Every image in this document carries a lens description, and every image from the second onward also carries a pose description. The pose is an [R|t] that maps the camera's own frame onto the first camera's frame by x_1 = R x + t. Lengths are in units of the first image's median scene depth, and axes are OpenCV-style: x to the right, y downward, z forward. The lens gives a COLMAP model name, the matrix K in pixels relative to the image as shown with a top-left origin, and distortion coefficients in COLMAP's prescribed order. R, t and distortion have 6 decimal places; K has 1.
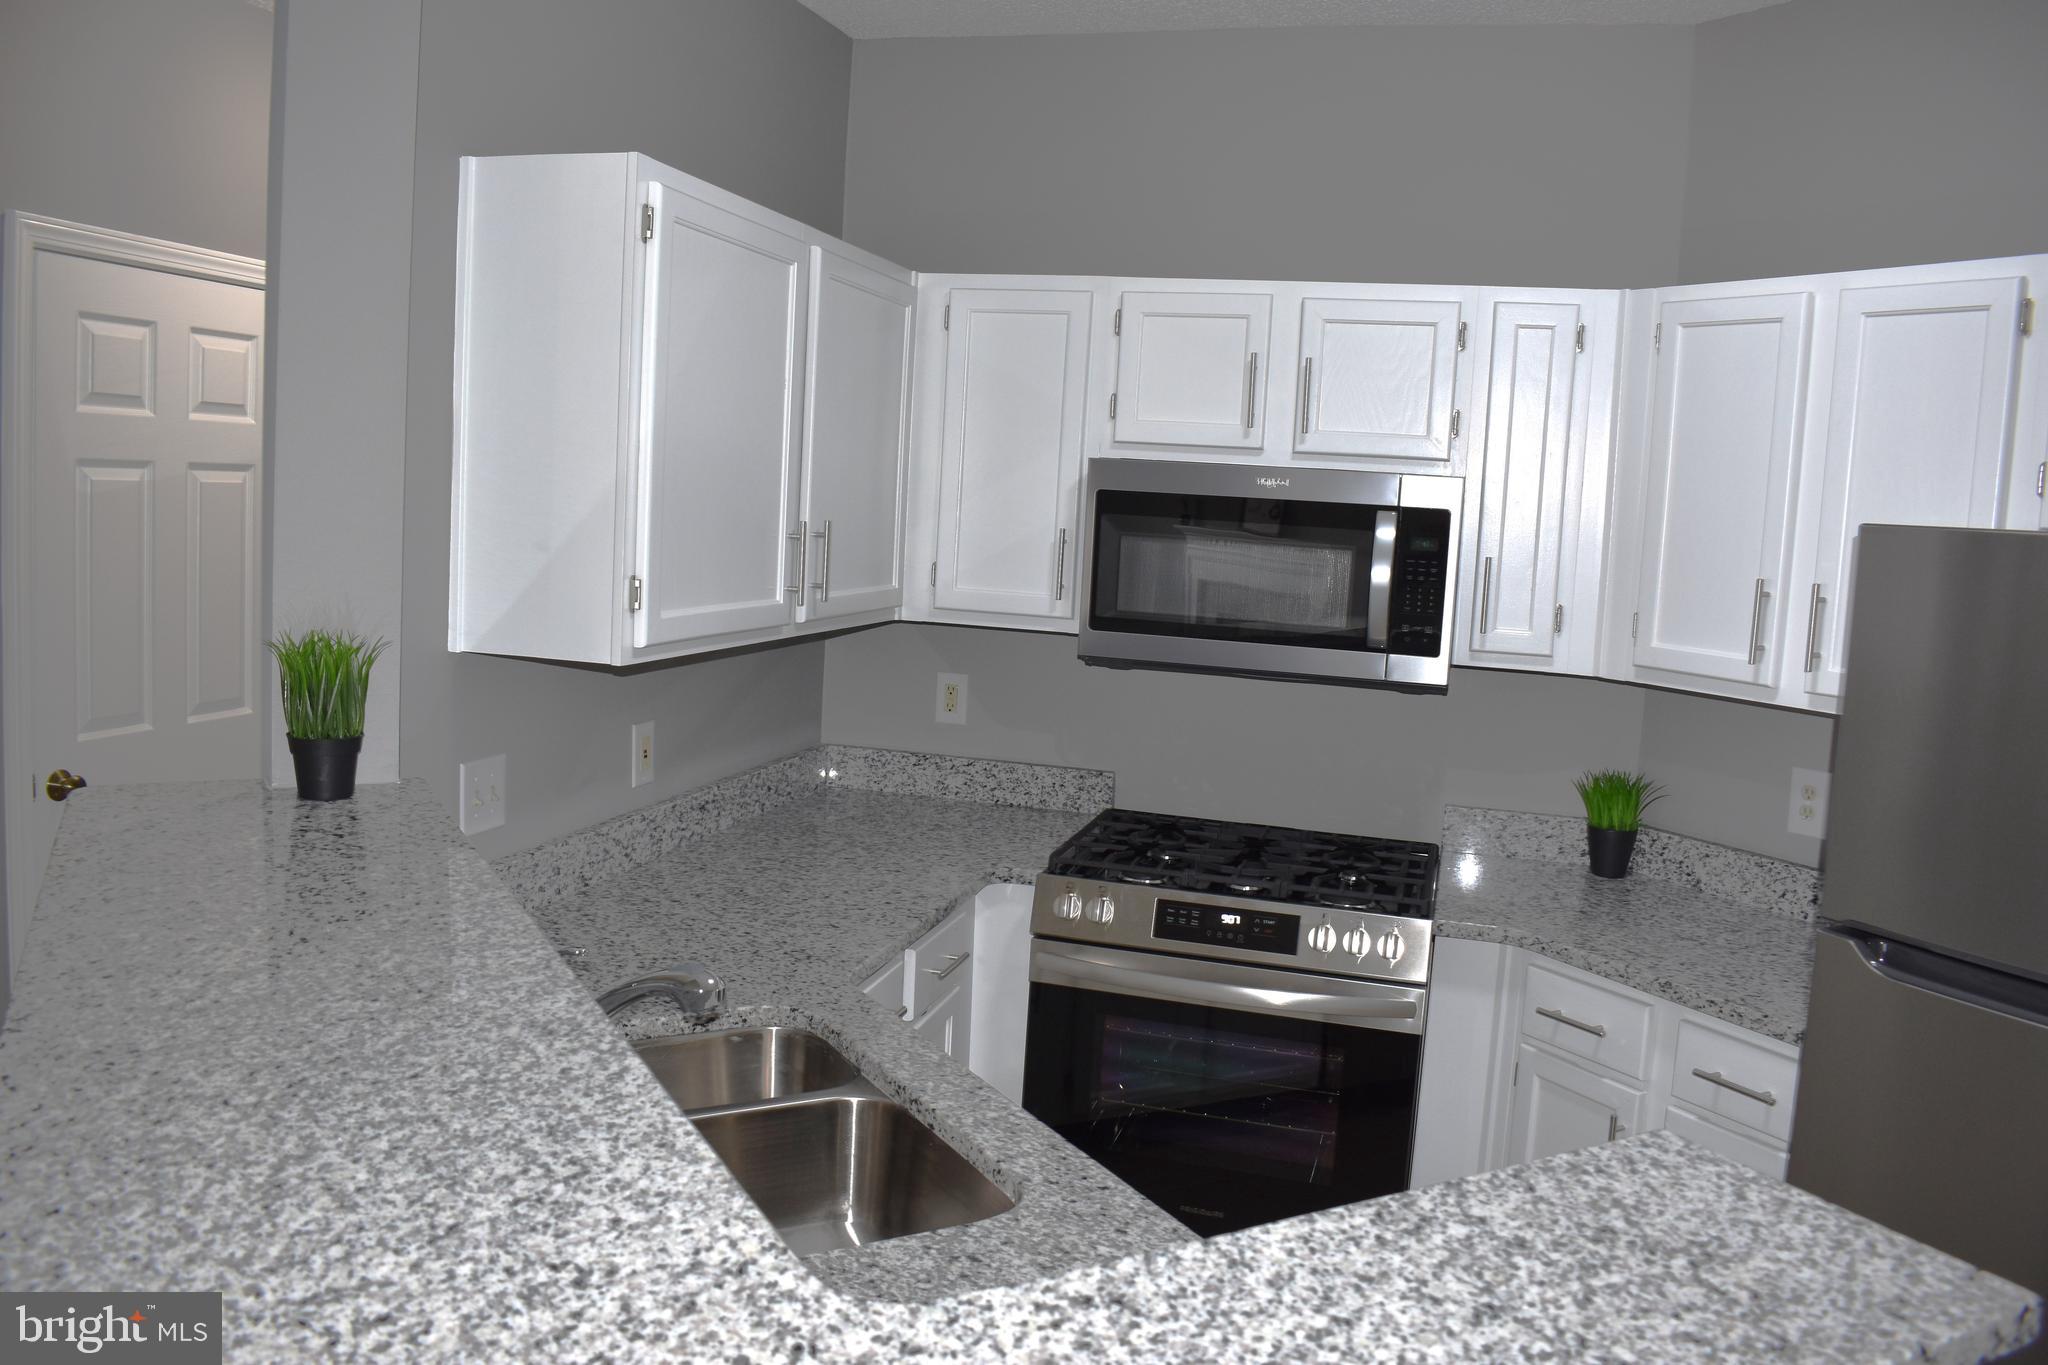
lens RADIAL K [[1598.8, 0, 1013.9], [0, 1598.8, 685.3], [0, 0, 1]] dist [-0.102734, 0.025924]
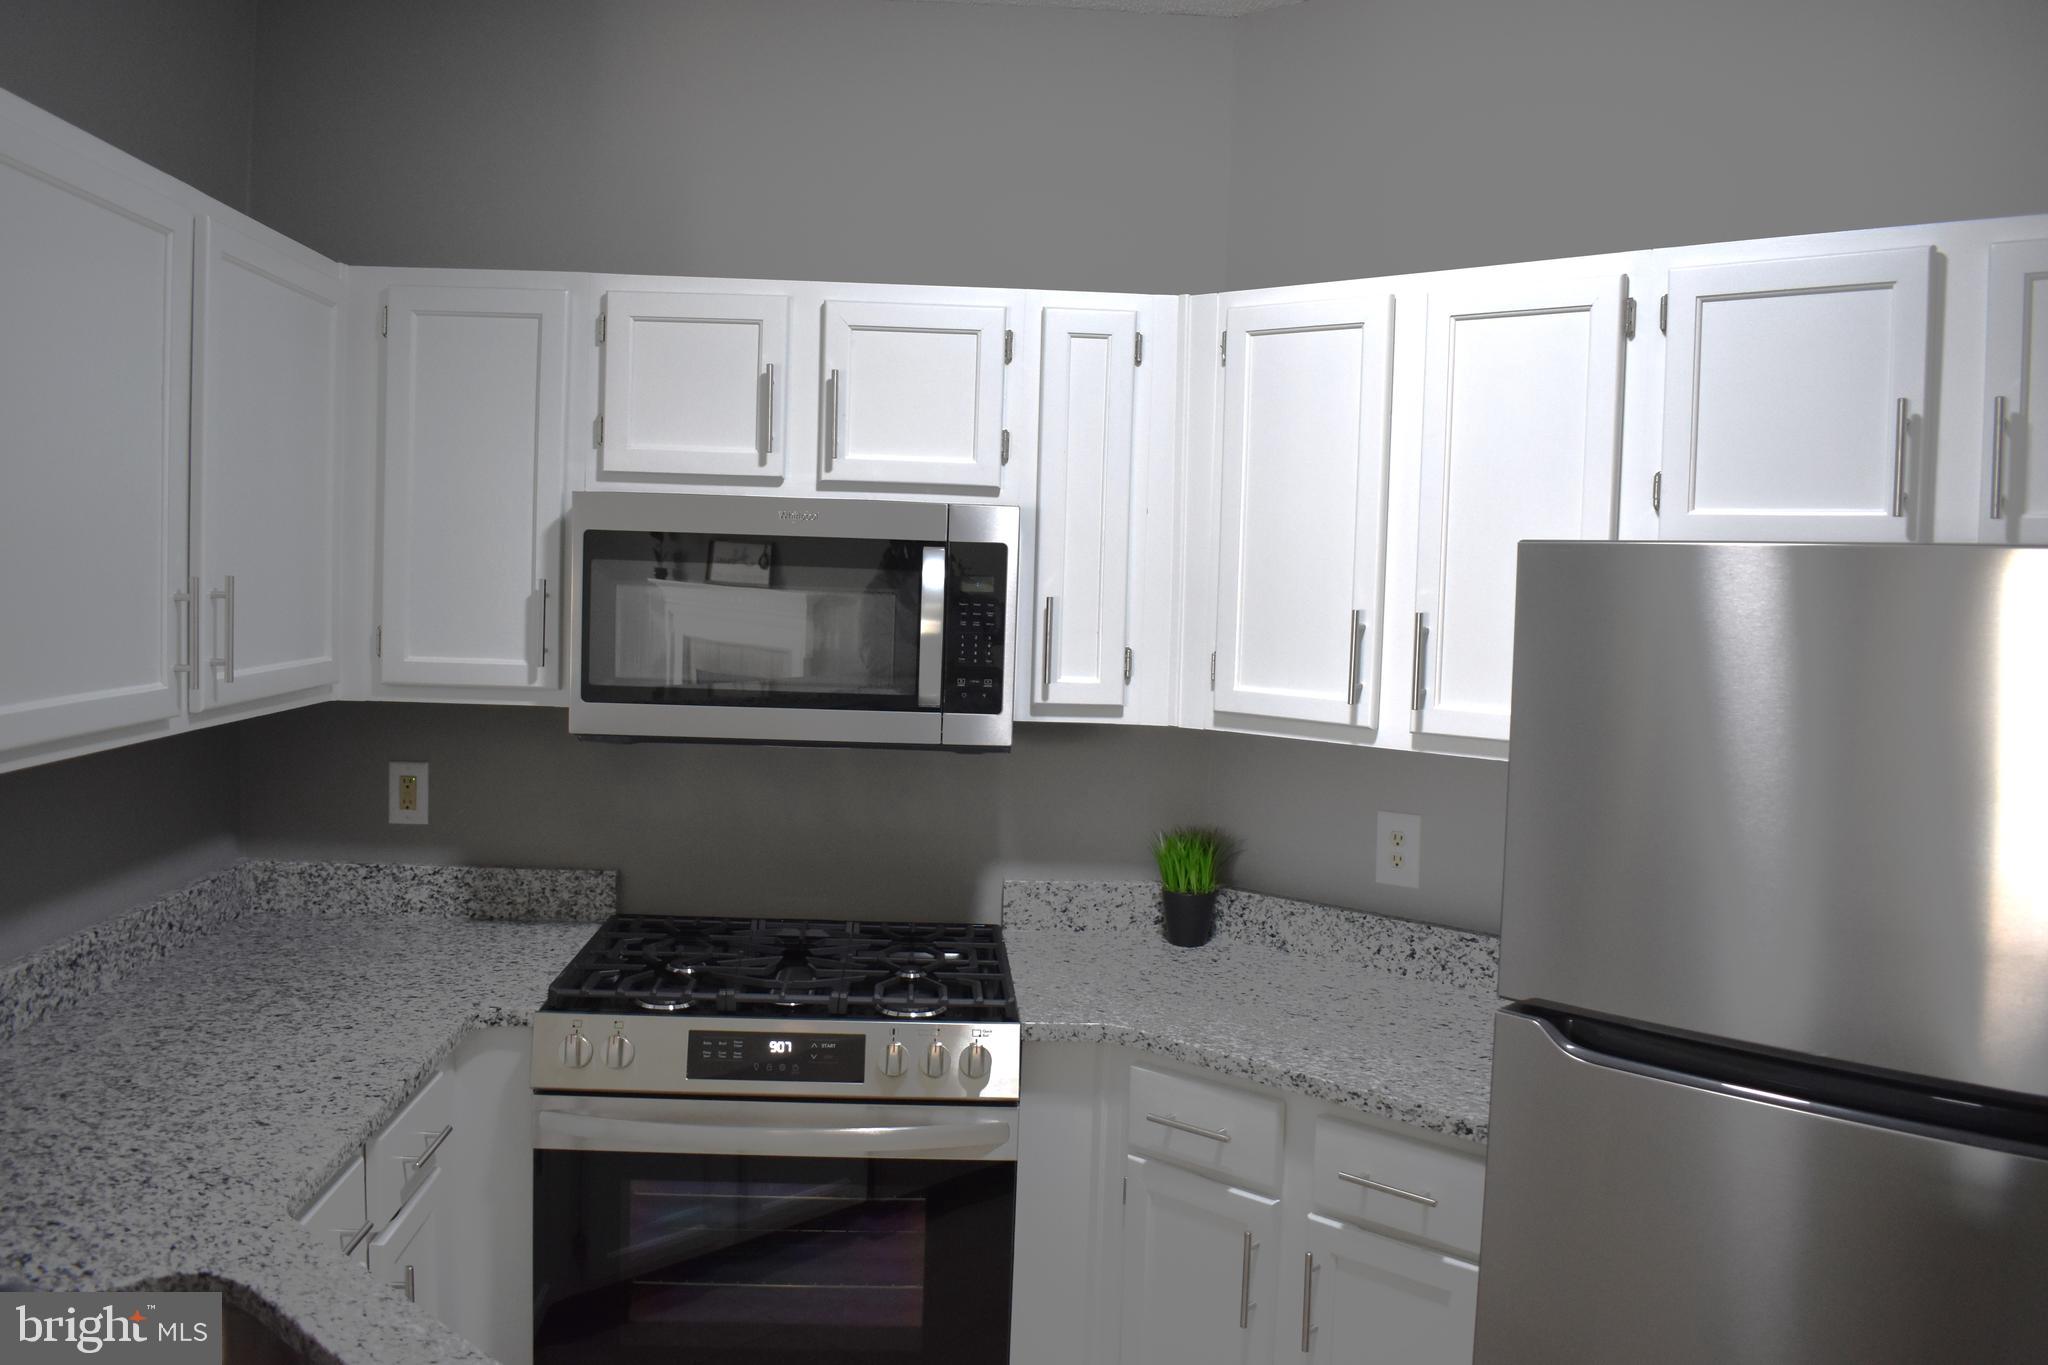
lens RADIAL K [[1598.8, 0, 1017.7], [0, 1598.8, 666.7], [0, 0, 1]] dist [-0.102734, 0.025924]
pose [[0.943472, -0.042119, 0.328767, -0.009490], [0.056722, 0.997778, -0.034952, -0.013351], [-0.326564, 0.051625, 0.943764, 0.184589]]
